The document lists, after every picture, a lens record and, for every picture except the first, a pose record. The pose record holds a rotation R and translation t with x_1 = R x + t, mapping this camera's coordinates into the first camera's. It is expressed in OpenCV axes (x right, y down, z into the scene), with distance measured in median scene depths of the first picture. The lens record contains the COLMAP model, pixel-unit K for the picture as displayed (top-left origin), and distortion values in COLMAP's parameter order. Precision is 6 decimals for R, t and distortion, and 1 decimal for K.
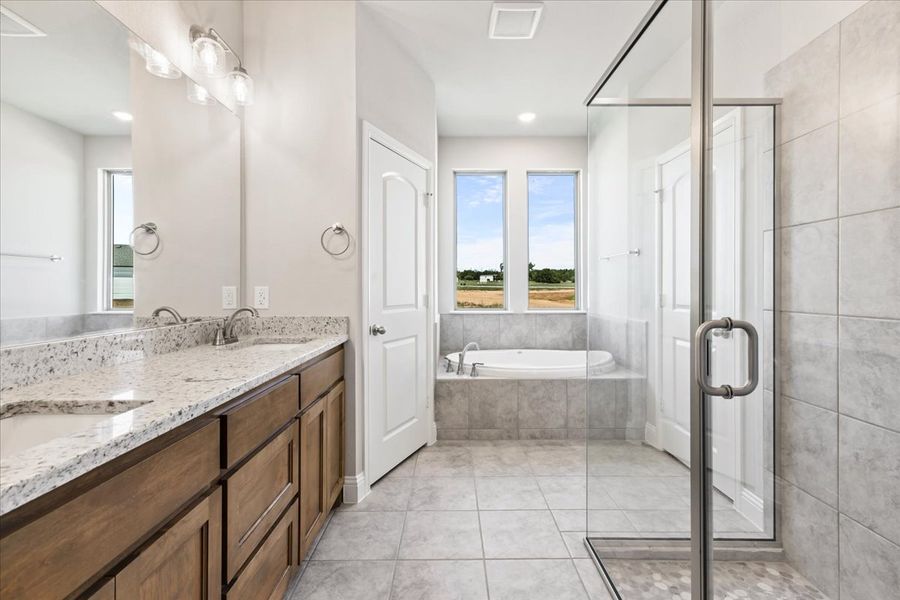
lens RADIAL K [[336.7, 0, 443.7], [0, 336.7, 290.6], [0, 0, 1]] dist [0.027676, 0.000016]
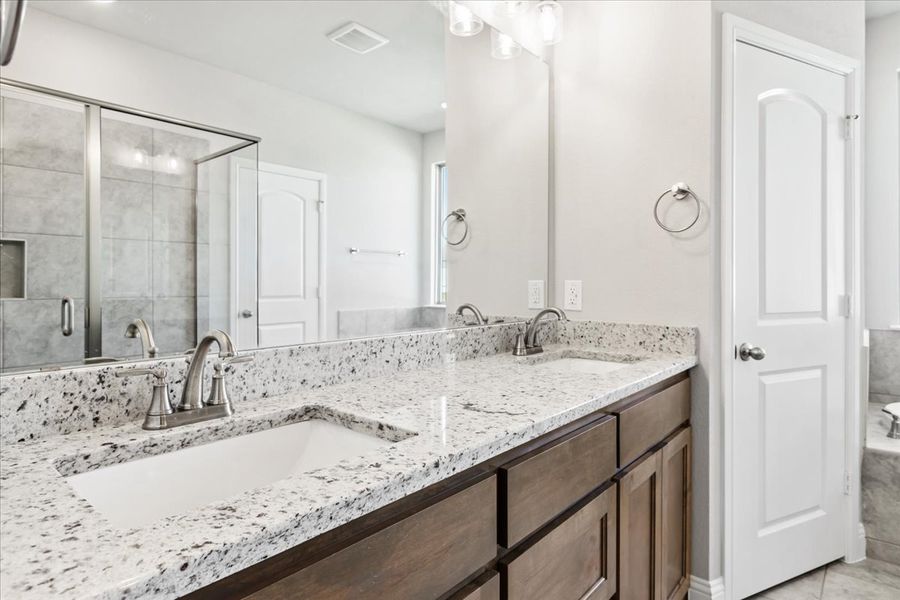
lens RADIAL K [[425.2, 0, 467.0], [0, 425.2, 278.5], [0, 0, 1]] dist [-0.012508, -0.002887]
pose [[0.718008, -0.002613, -0.696029, -0.069438], [-0.009665, 0.999859, -0.013724, -0.001385], [0.695967, 0.016581, 0.717882, 0.219001]]
